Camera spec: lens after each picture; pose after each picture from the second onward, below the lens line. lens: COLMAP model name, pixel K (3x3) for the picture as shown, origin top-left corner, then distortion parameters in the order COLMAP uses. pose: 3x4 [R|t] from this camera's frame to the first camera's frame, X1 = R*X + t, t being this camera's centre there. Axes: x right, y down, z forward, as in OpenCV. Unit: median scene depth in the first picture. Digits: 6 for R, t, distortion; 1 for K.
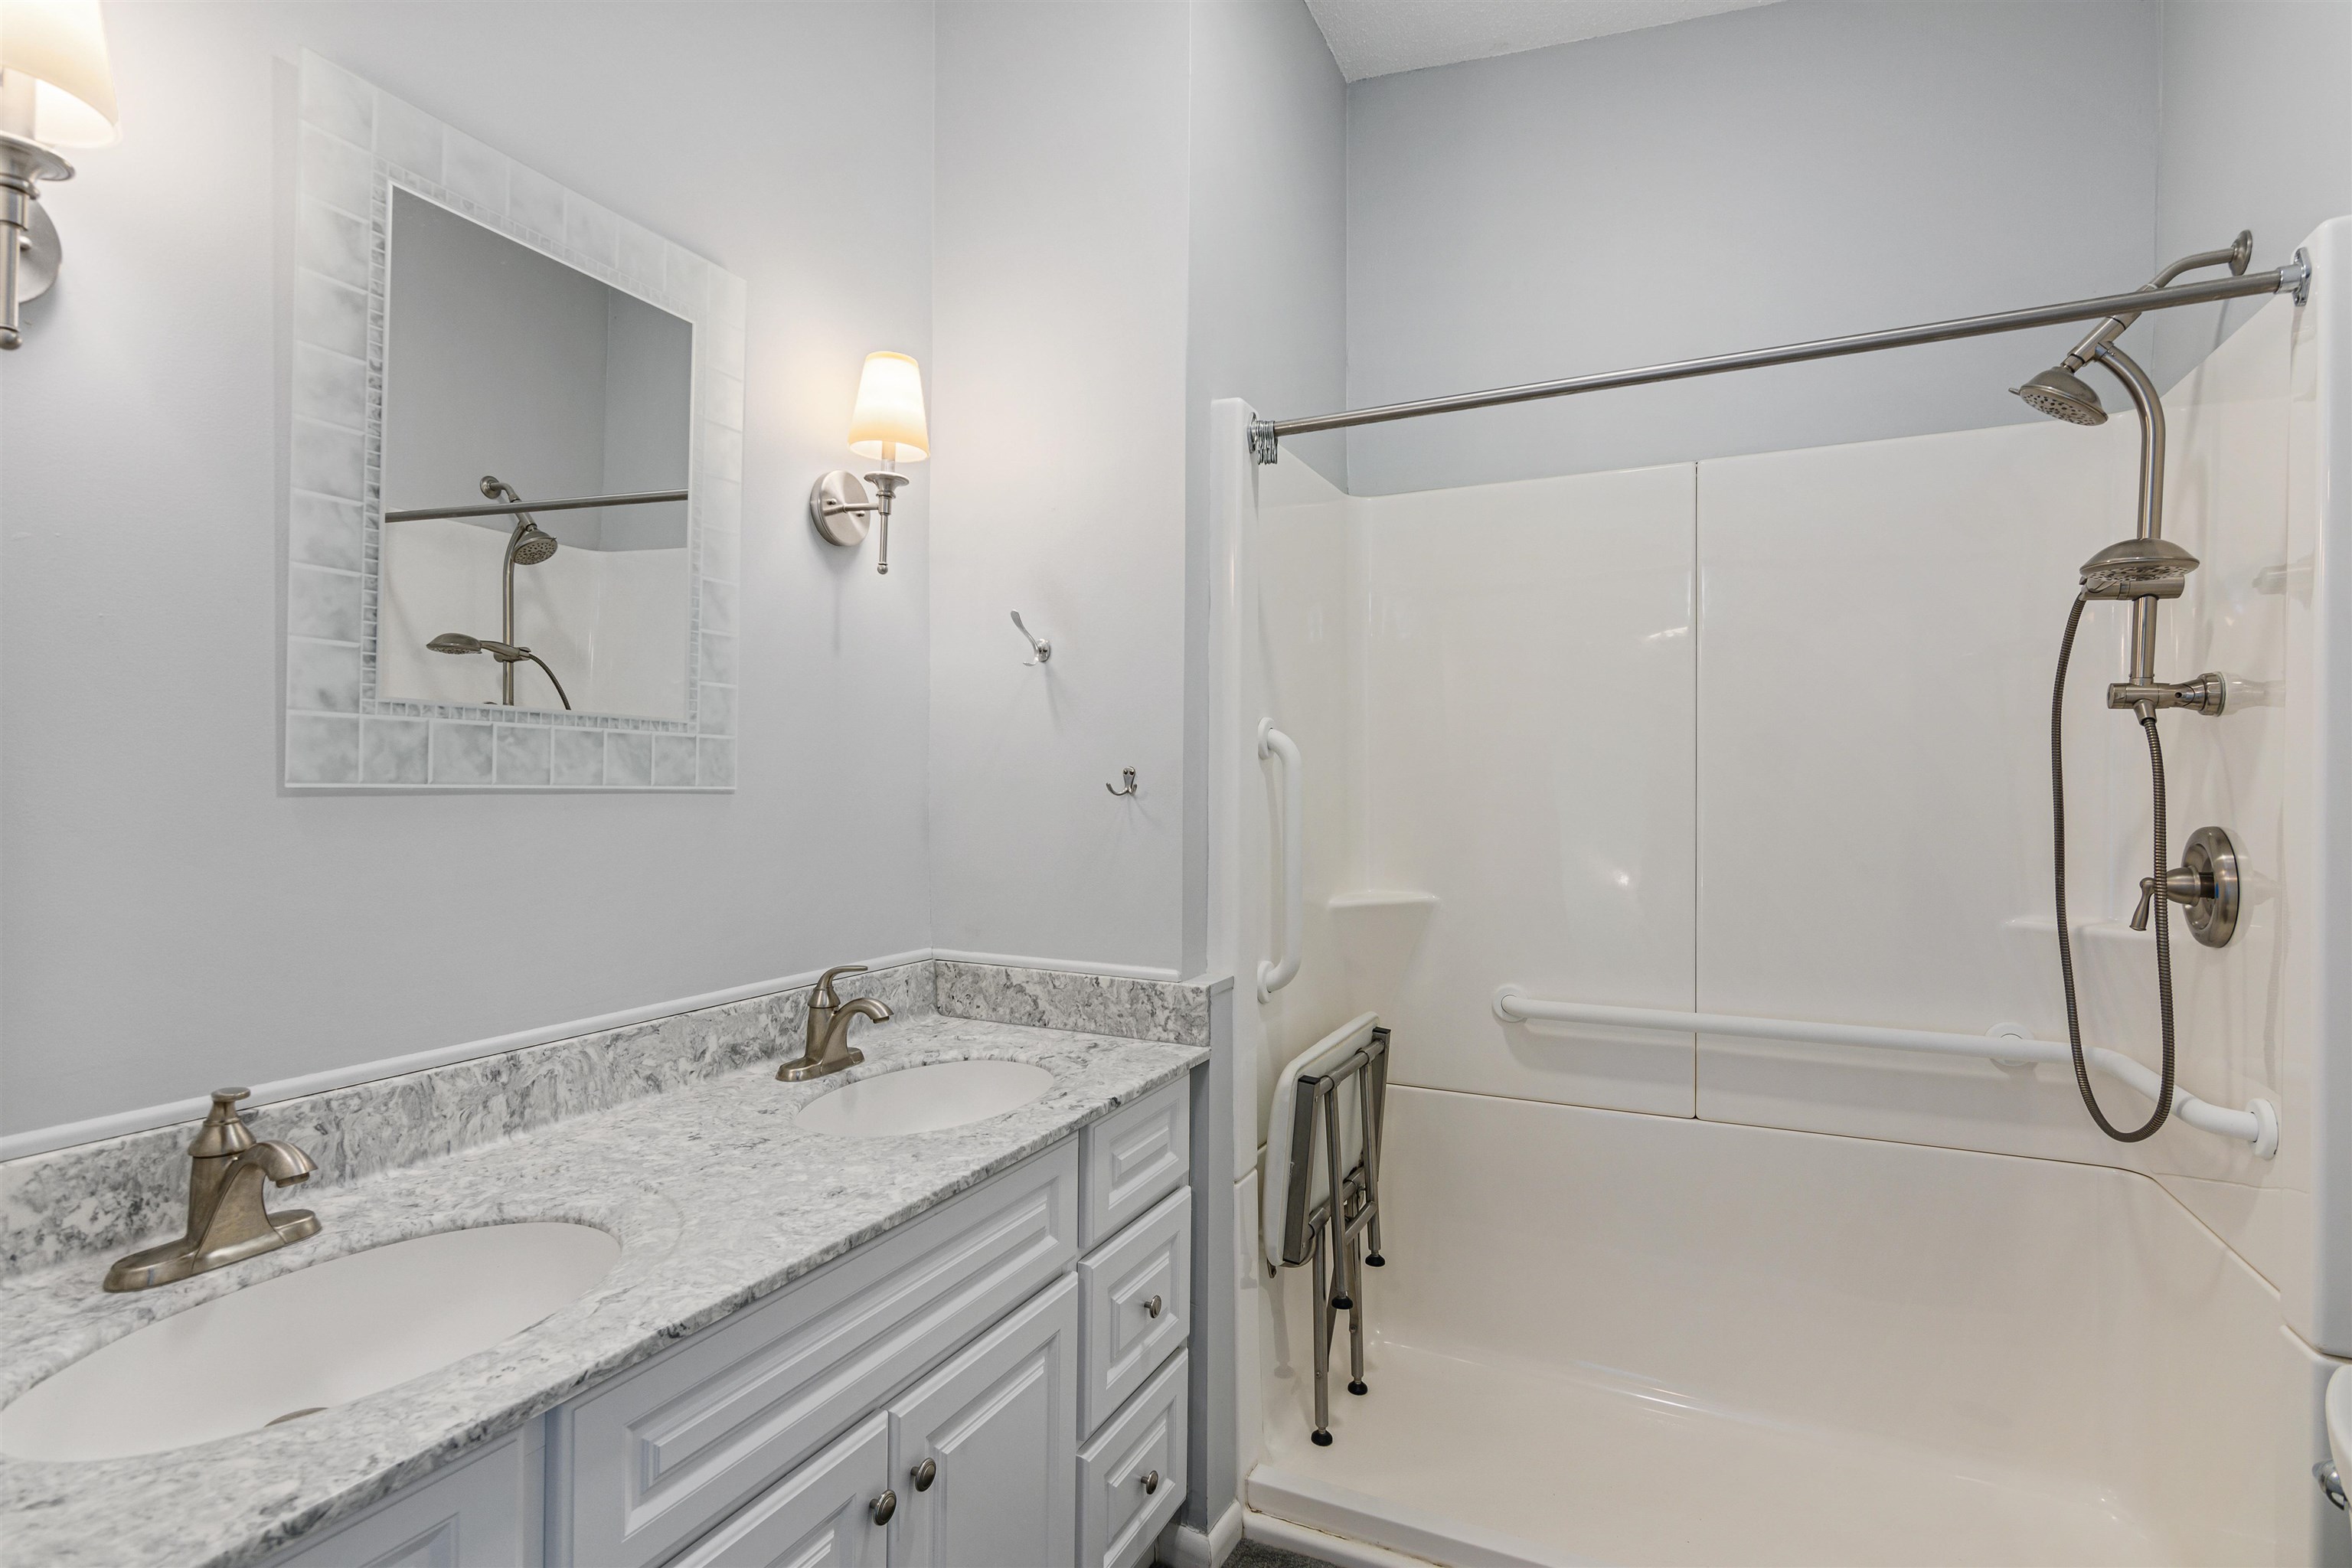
lens RADIAL K [[1149.0, 0, 1174.3], [0, 1149.0, 785.4], [0, 0, 1]] dist [-0.002114, 0.001030]
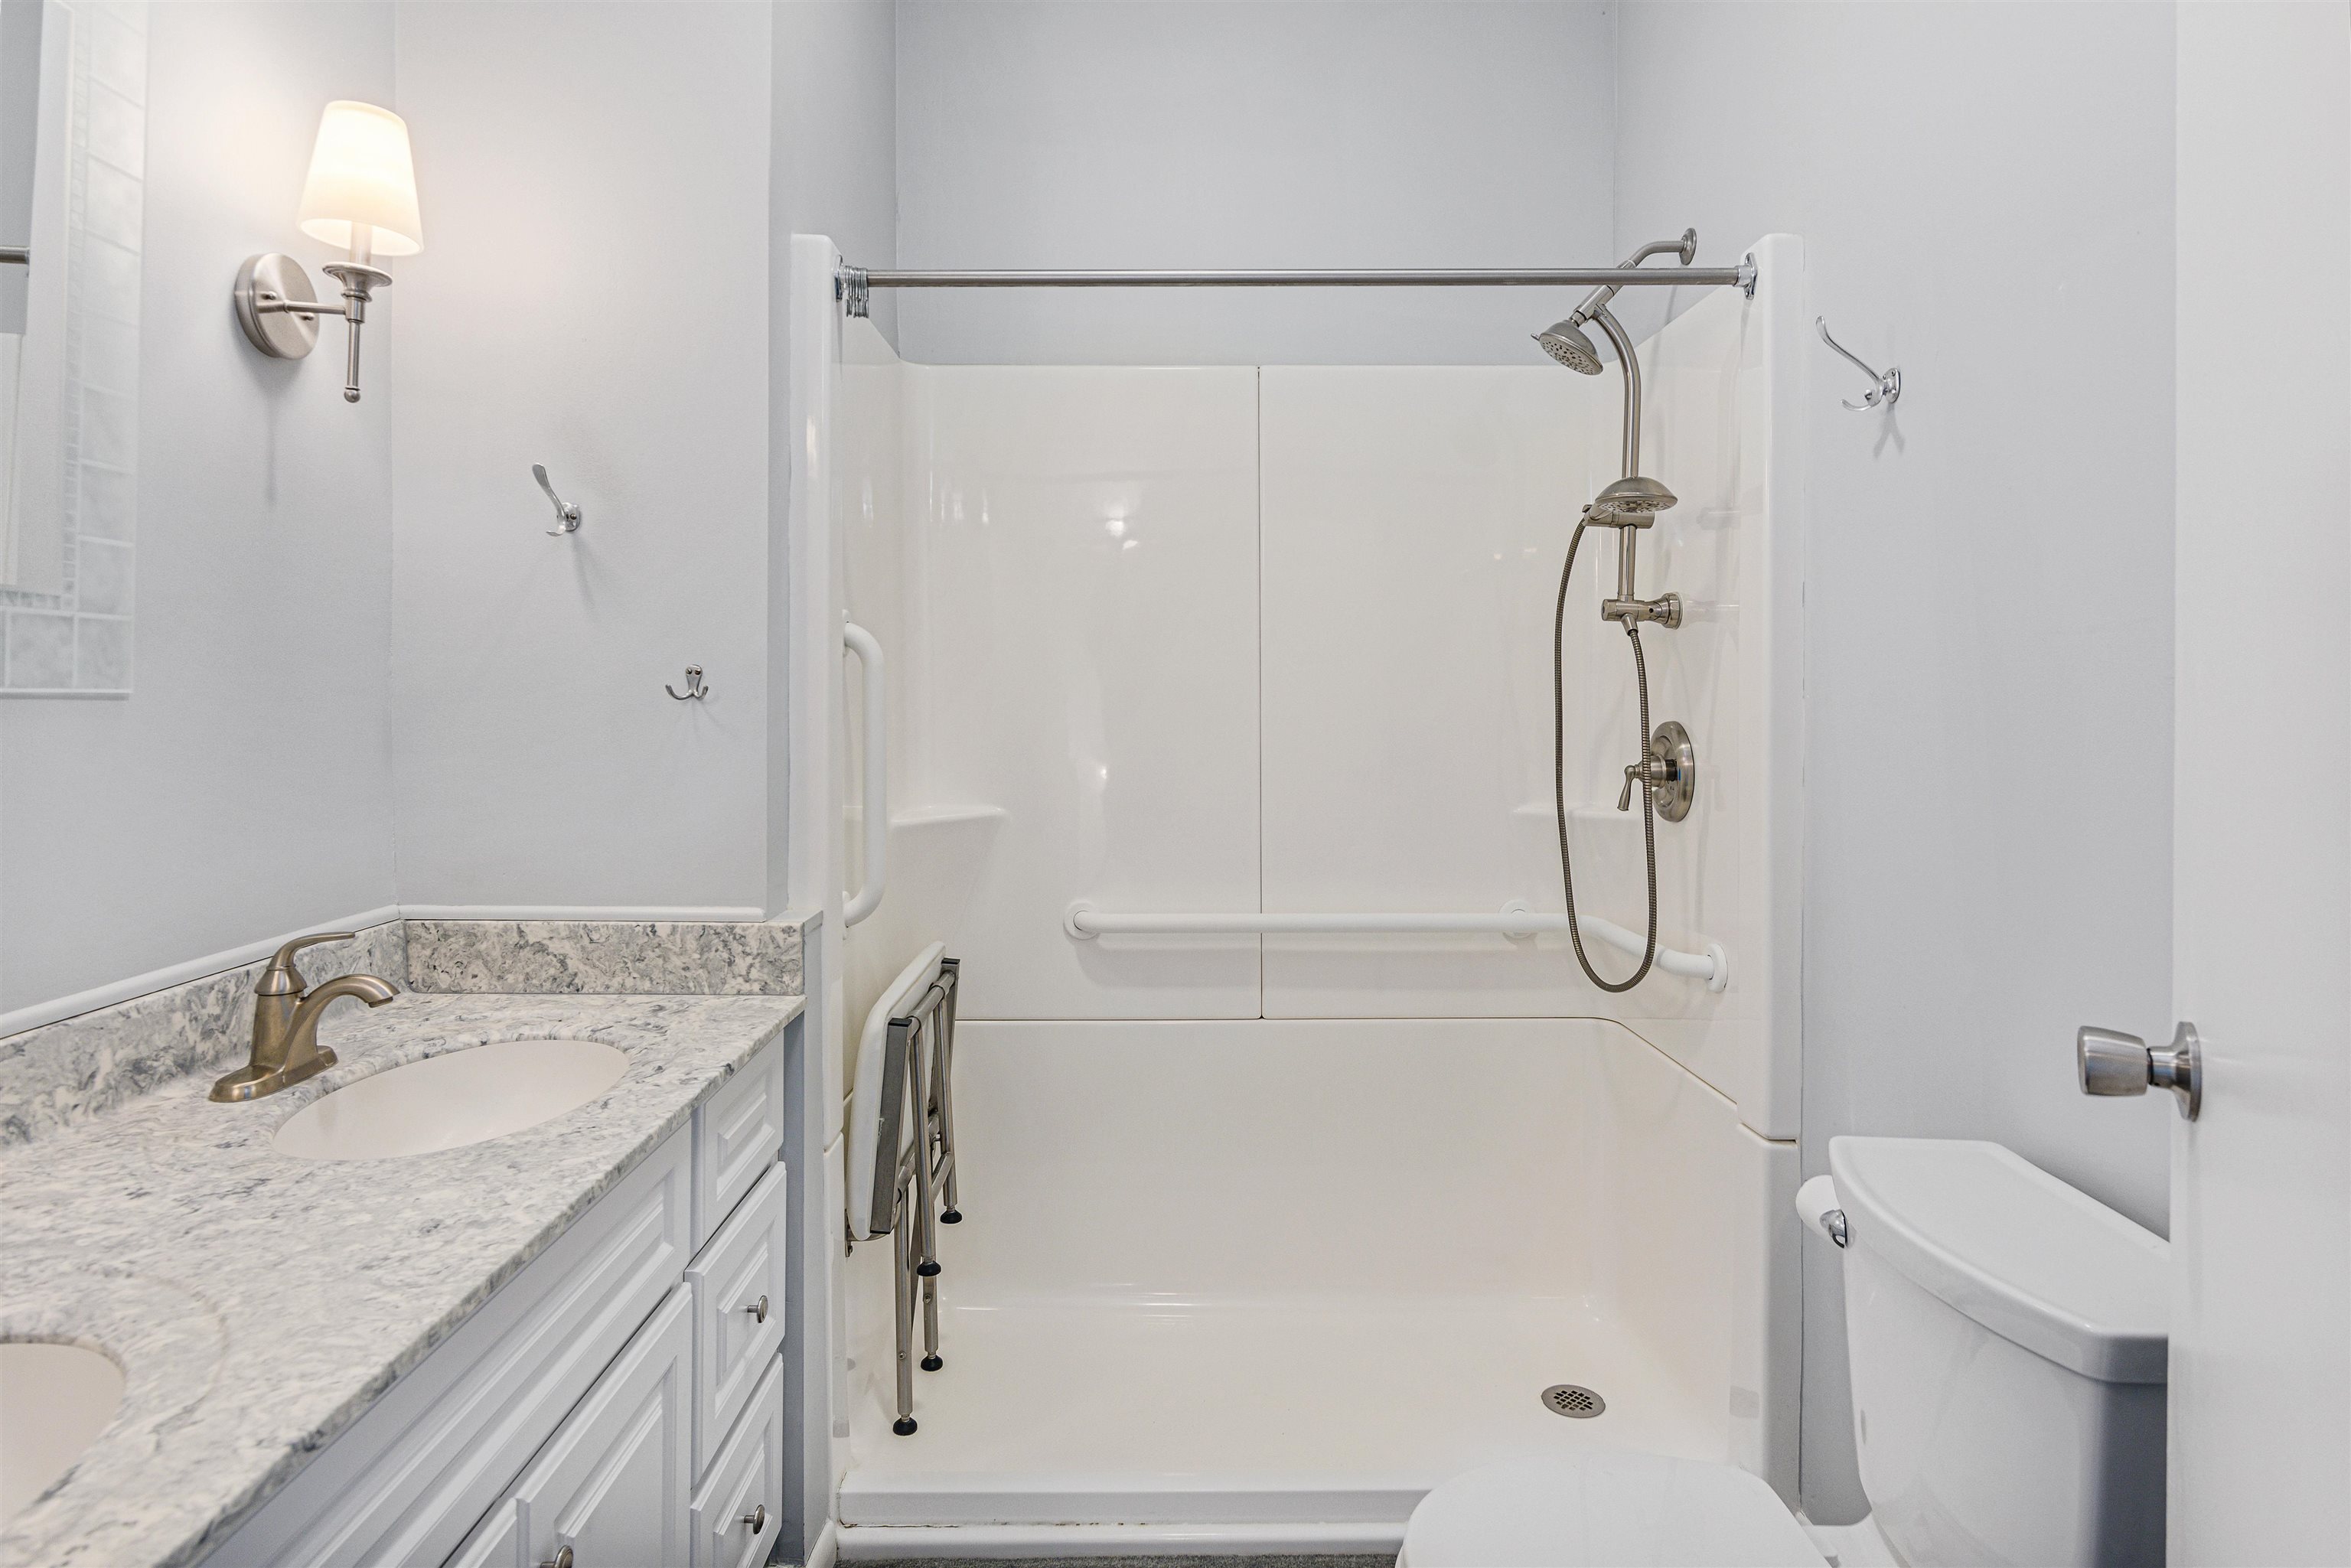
lens RADIAL K [[1299.1, 0, 1181.1], [0, 1299.1, 690.1], [0, 0, 1]] dist [-0.008399, 0.001477]
pose [[0.894993, -0.001253, 0.446079, -0.153178], [0.001561, 0.999999, -0.000323, 0.002914], [-0.446078, 0.000986, 0.894994, 0.016315]]
